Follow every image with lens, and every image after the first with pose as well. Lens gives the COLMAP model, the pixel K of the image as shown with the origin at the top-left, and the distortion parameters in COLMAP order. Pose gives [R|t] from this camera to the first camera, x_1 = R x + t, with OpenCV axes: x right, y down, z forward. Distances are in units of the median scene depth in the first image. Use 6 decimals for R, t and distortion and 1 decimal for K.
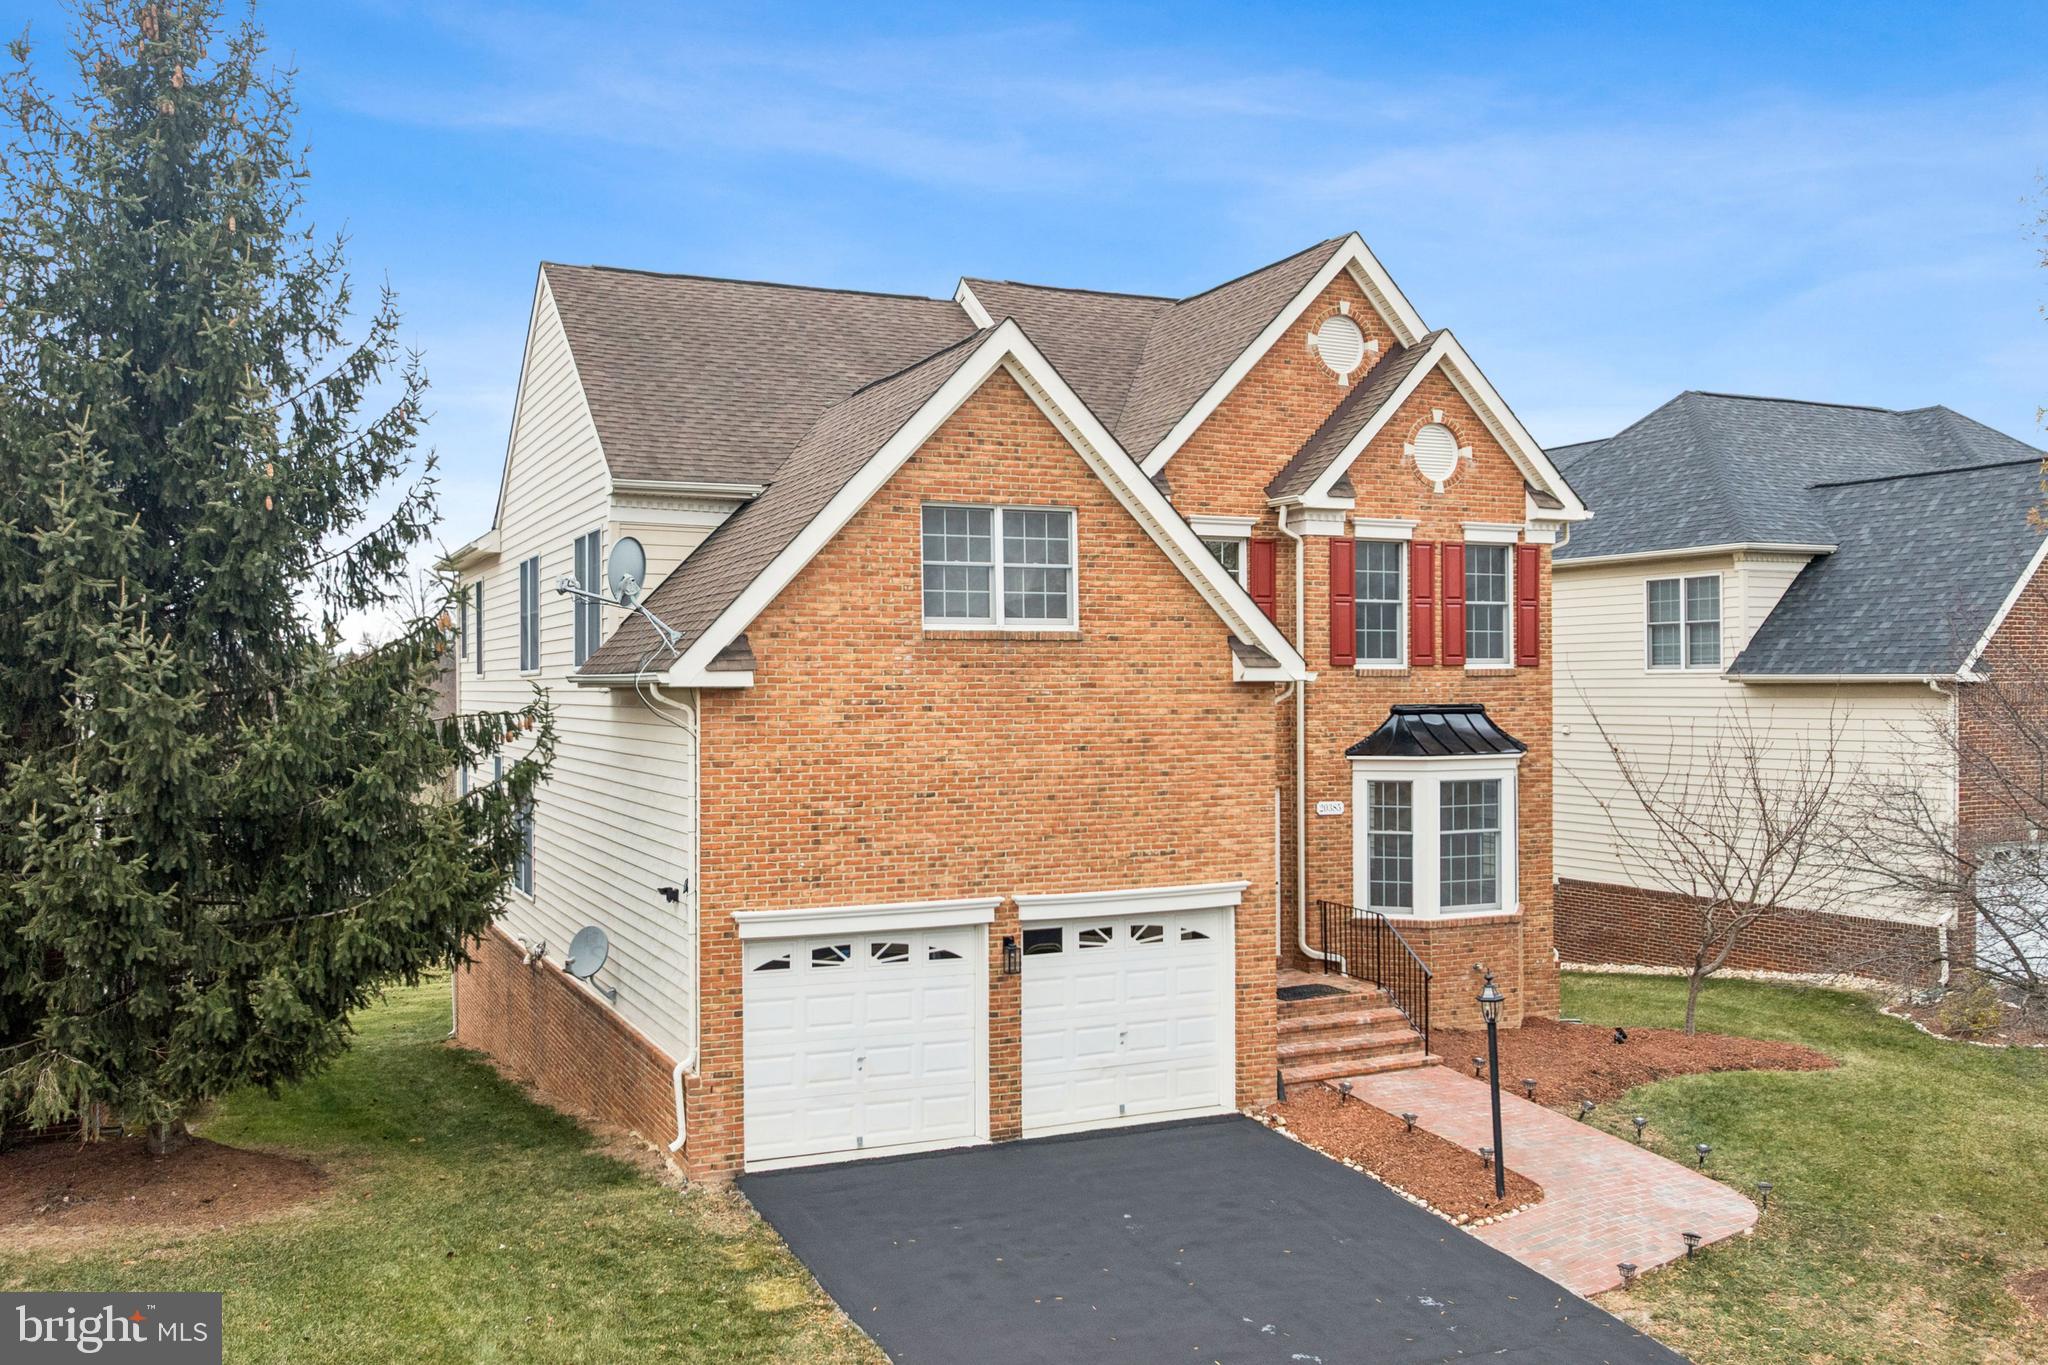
lens RADIAL K [[1713.8, 0, 1024.0], [0, 1713.8, 682.5], [0, 0, 1]] dist [-0.003426, -0.046333]
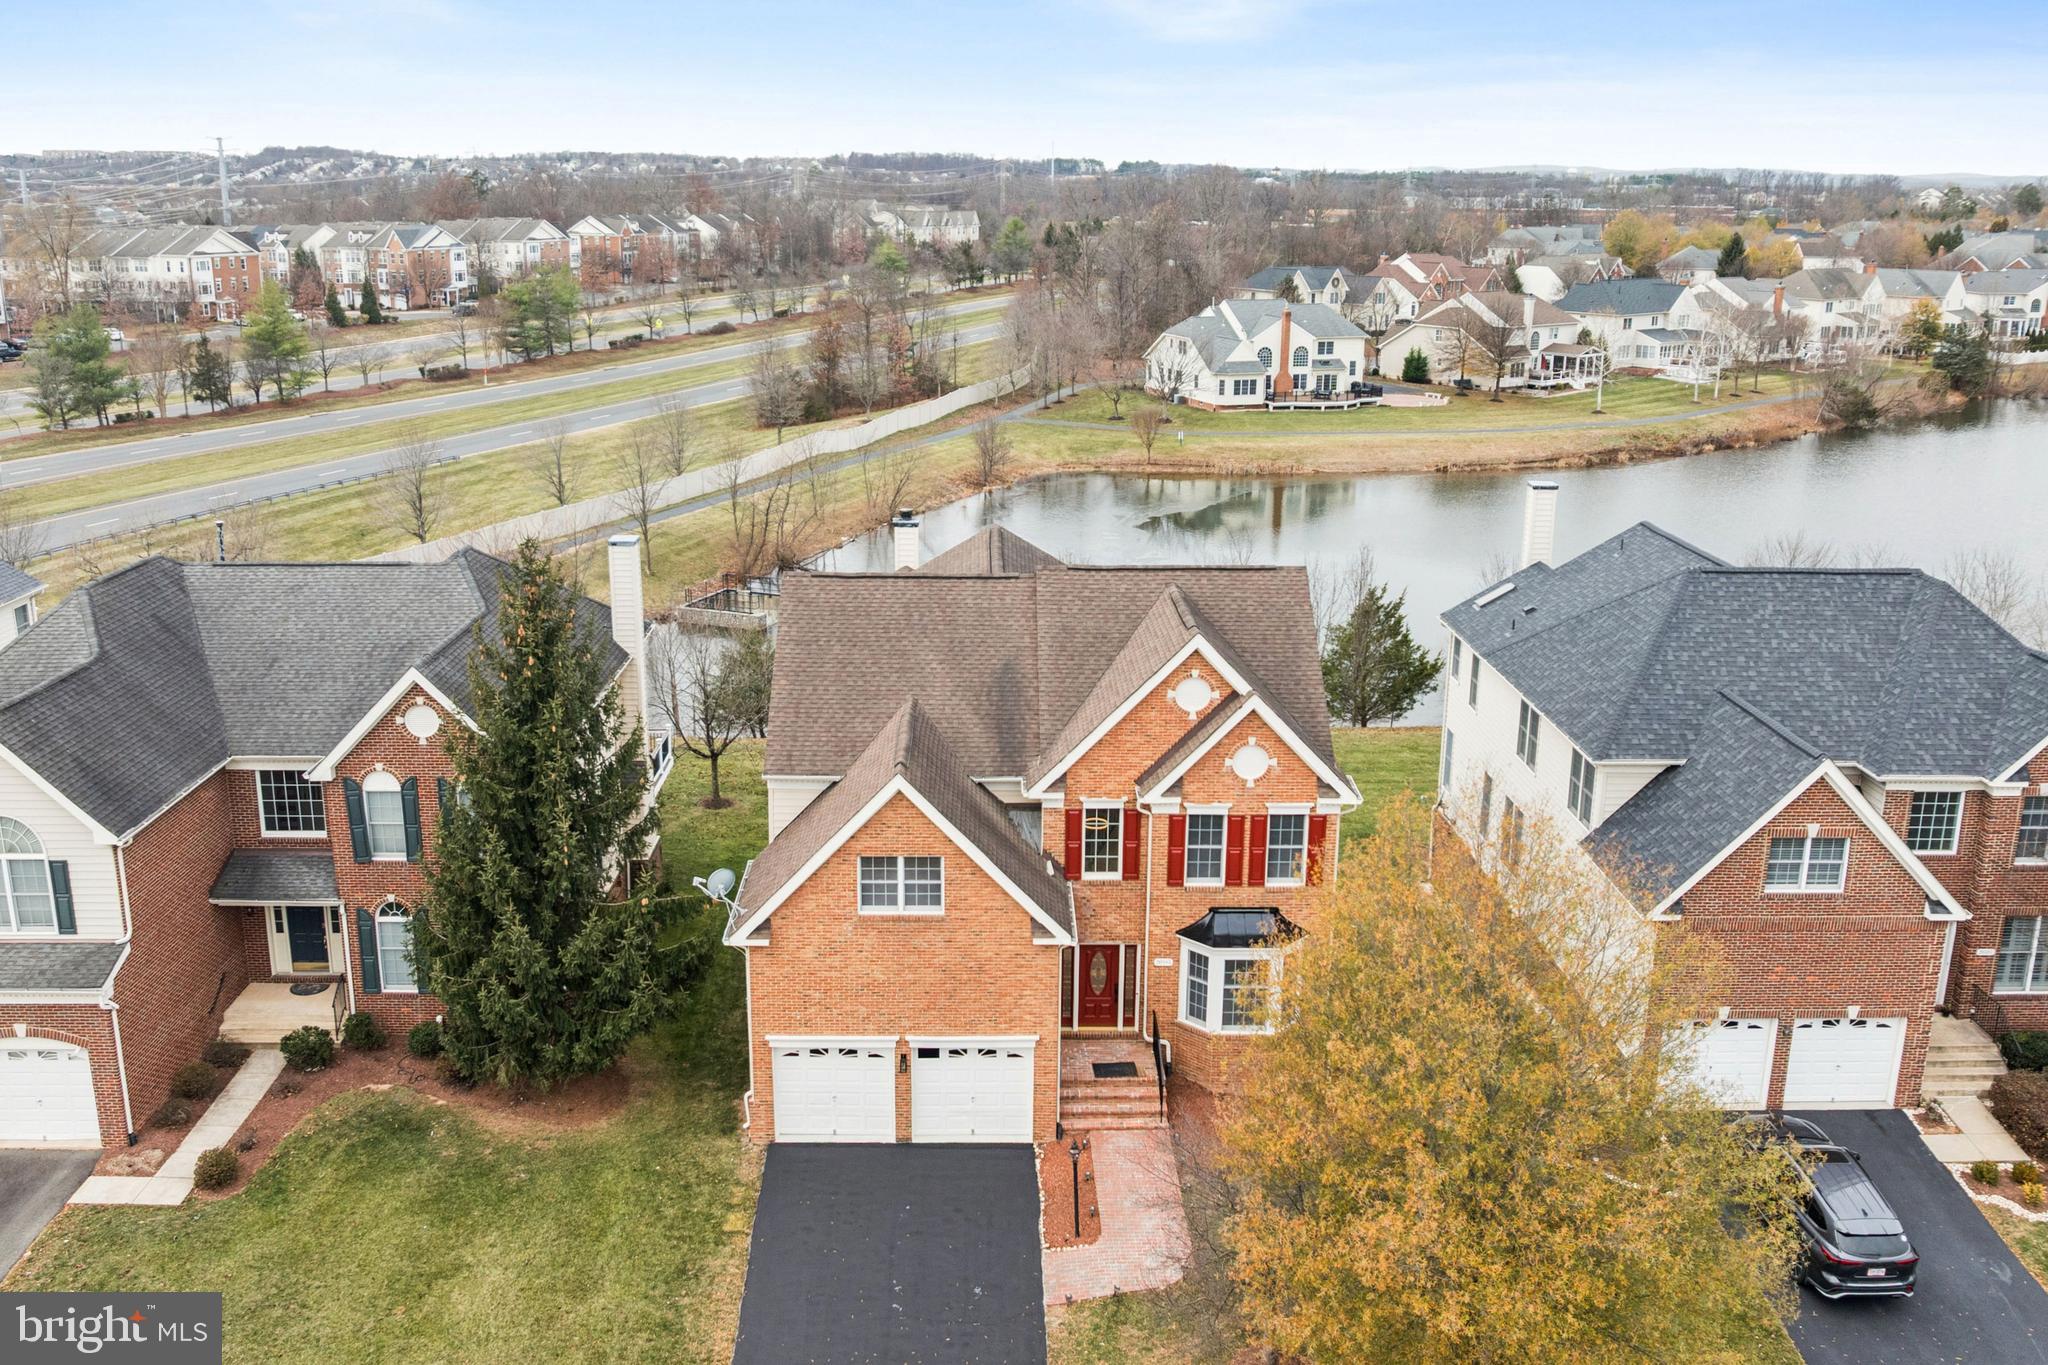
lens RADIAL K [[1733.7, 0, 1018.9], [0, 1733.7, 674.1], [0, 0, 1]] dist [-0.006104, -0.033990]
pose [[0.915177, 0.117217, -0.385632, 0.852033], [-0.012530, 0.964589, 0.263460, -0.827765], [0.402858, -0.236280, 0.884238, -0.667054]]
